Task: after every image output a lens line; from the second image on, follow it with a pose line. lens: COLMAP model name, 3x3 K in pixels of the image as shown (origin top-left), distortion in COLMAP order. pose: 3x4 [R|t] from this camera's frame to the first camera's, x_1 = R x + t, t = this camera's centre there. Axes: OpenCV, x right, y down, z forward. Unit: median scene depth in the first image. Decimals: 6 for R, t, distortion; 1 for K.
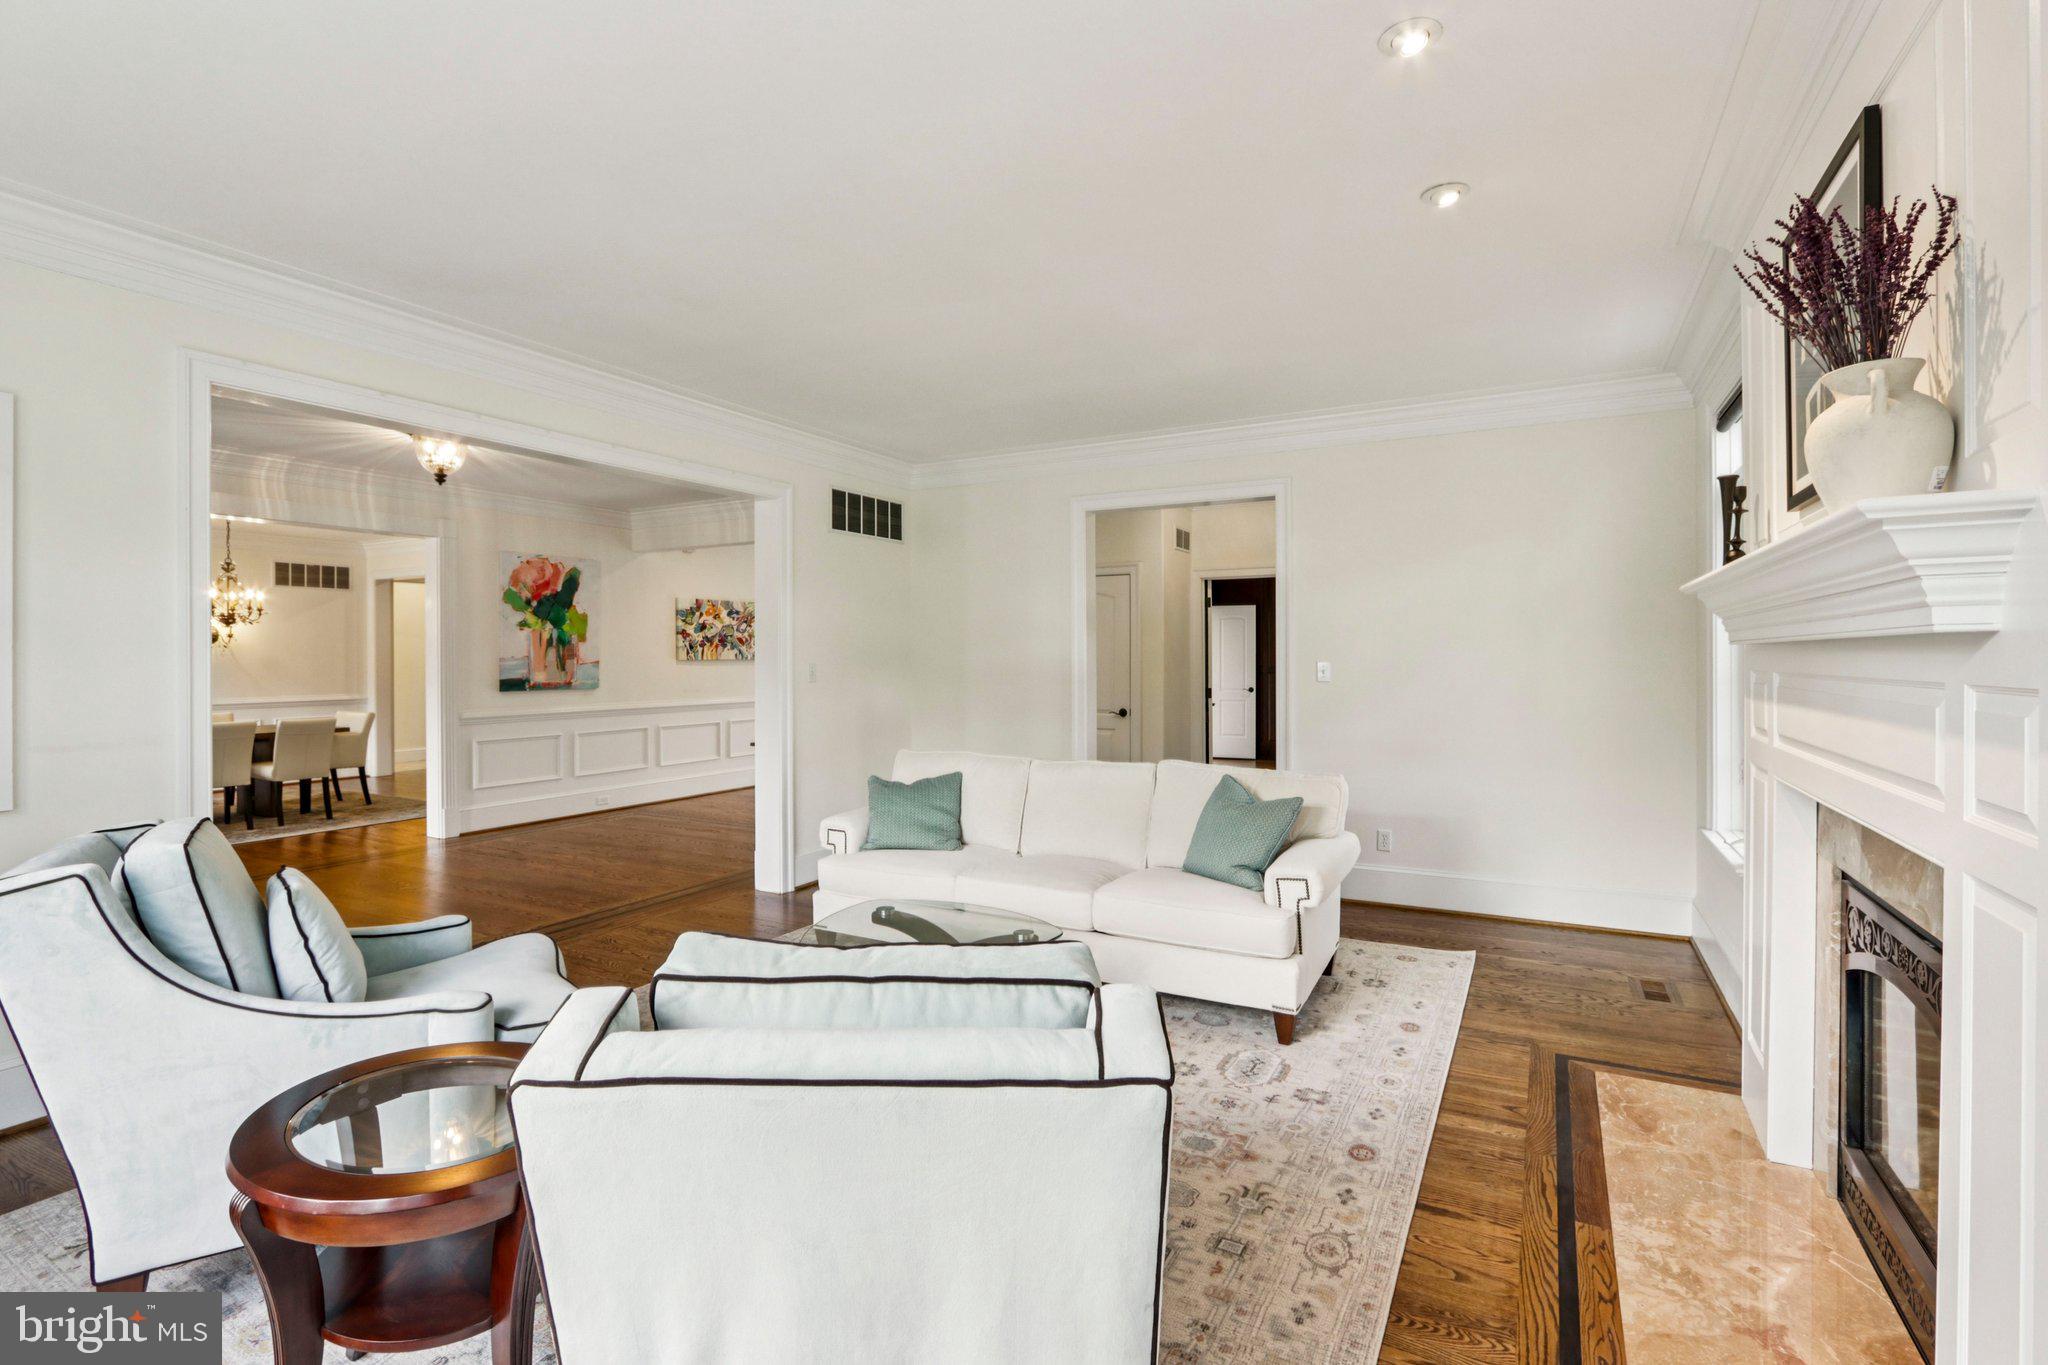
lens RADIAL K [[945.5, 0, 1022.7], [0, 945.5, 672.9], [0, 0, 1]] dist [-0.013009, 0.000001]
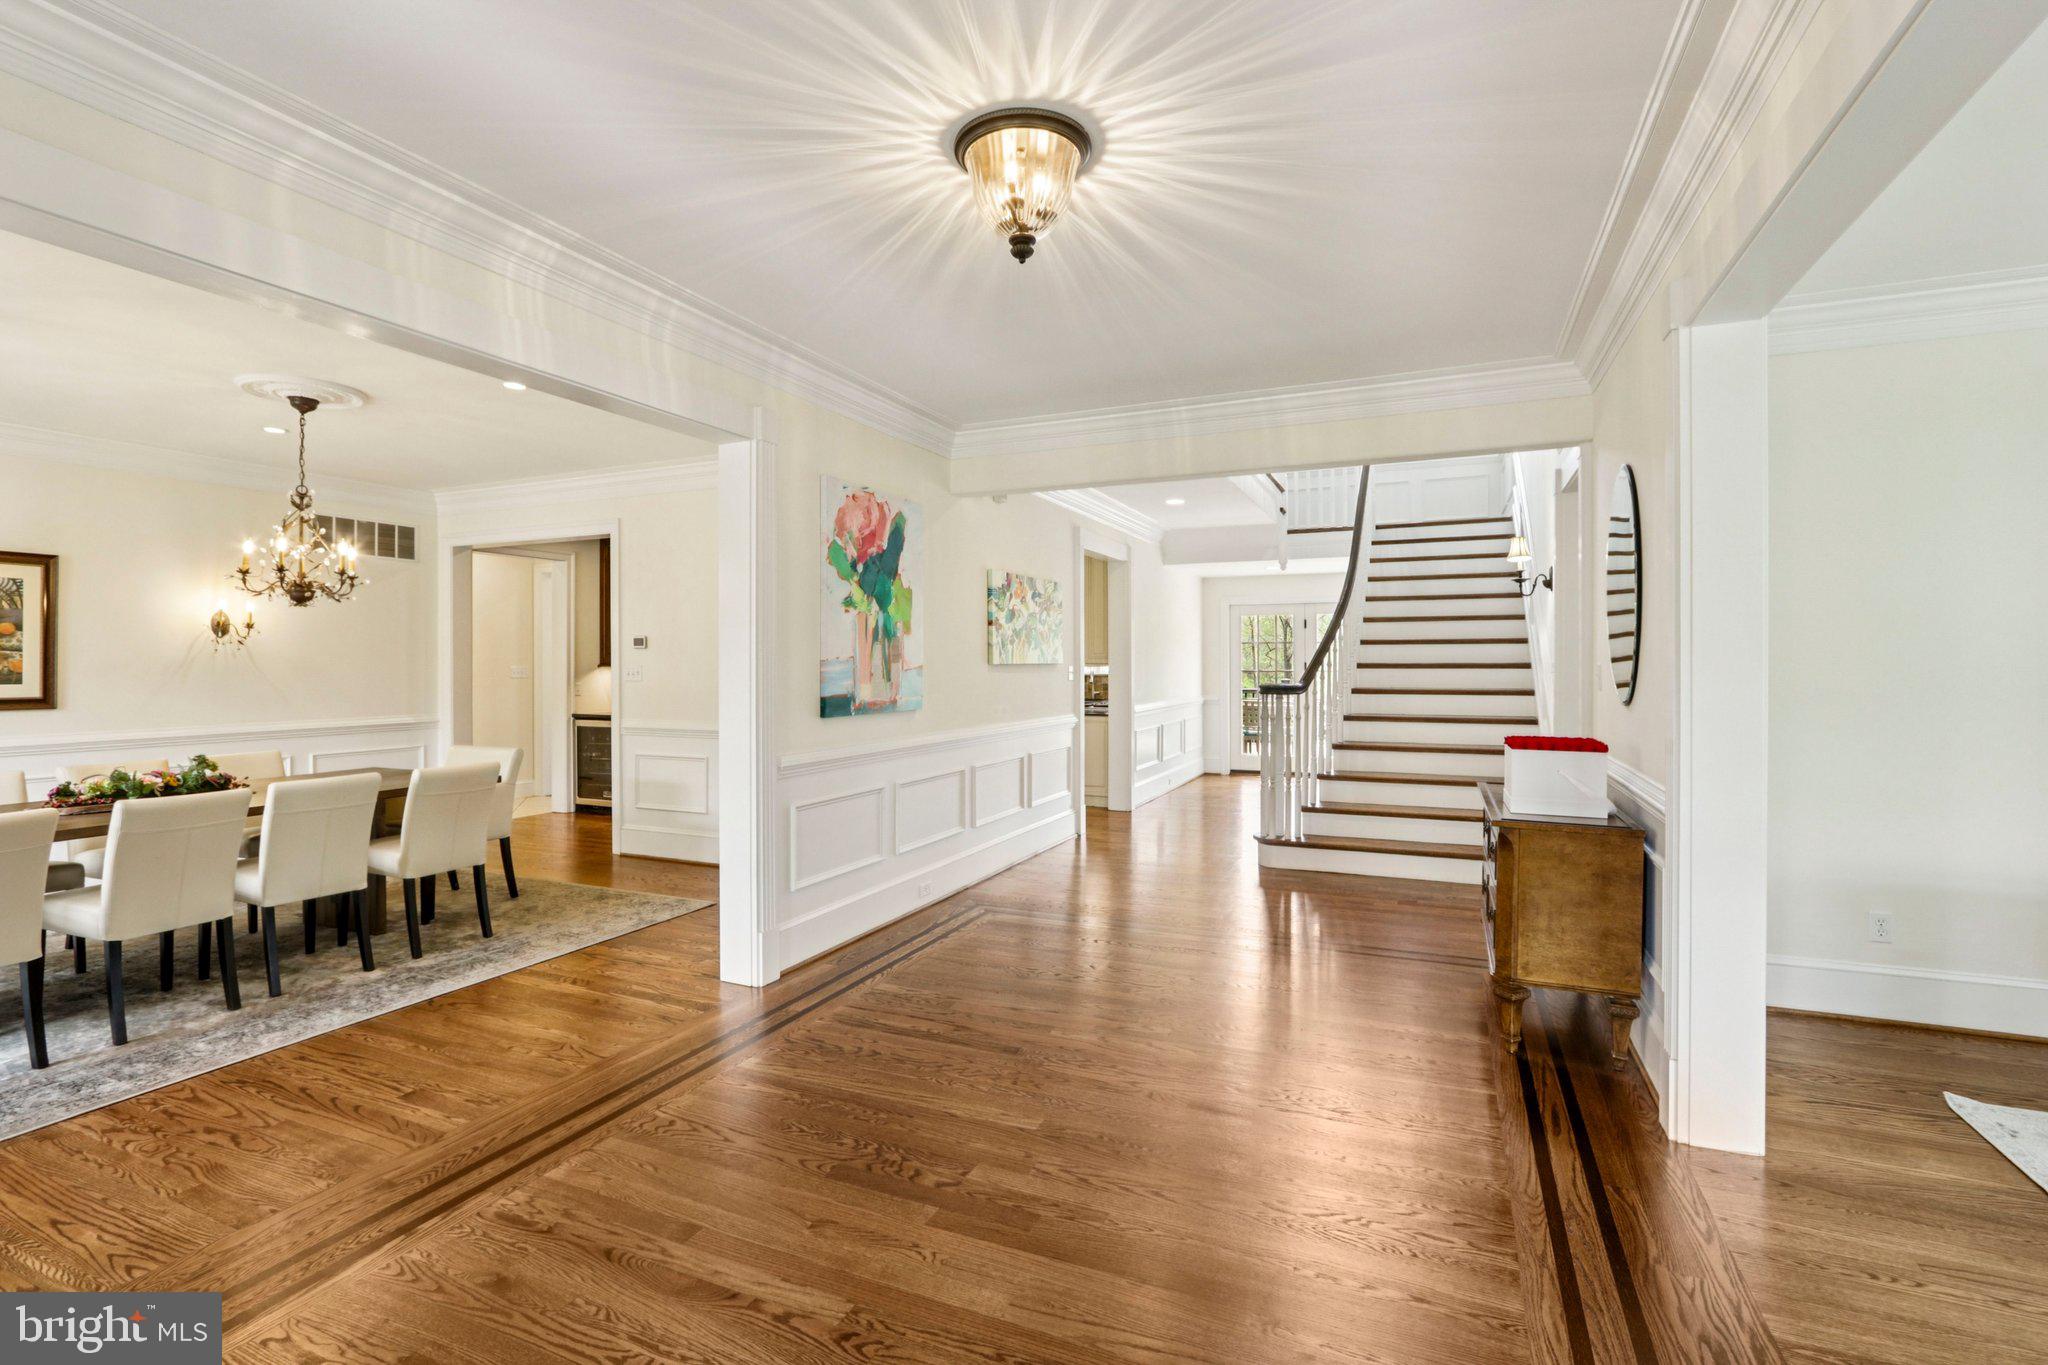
lens RADIAL K [[946.6, 0, 1012.2], [0, 946.6, 675.3], [0, 0, 1]] dist [-0.030093, -0.000013]
pose [[0.996824, 0.001290, 0.079620, -0.462092], [-0.001027, 0.999994, -0.003341, -0.004372], [-0.079624, 0.003248, 0.996820, 0.395309]]
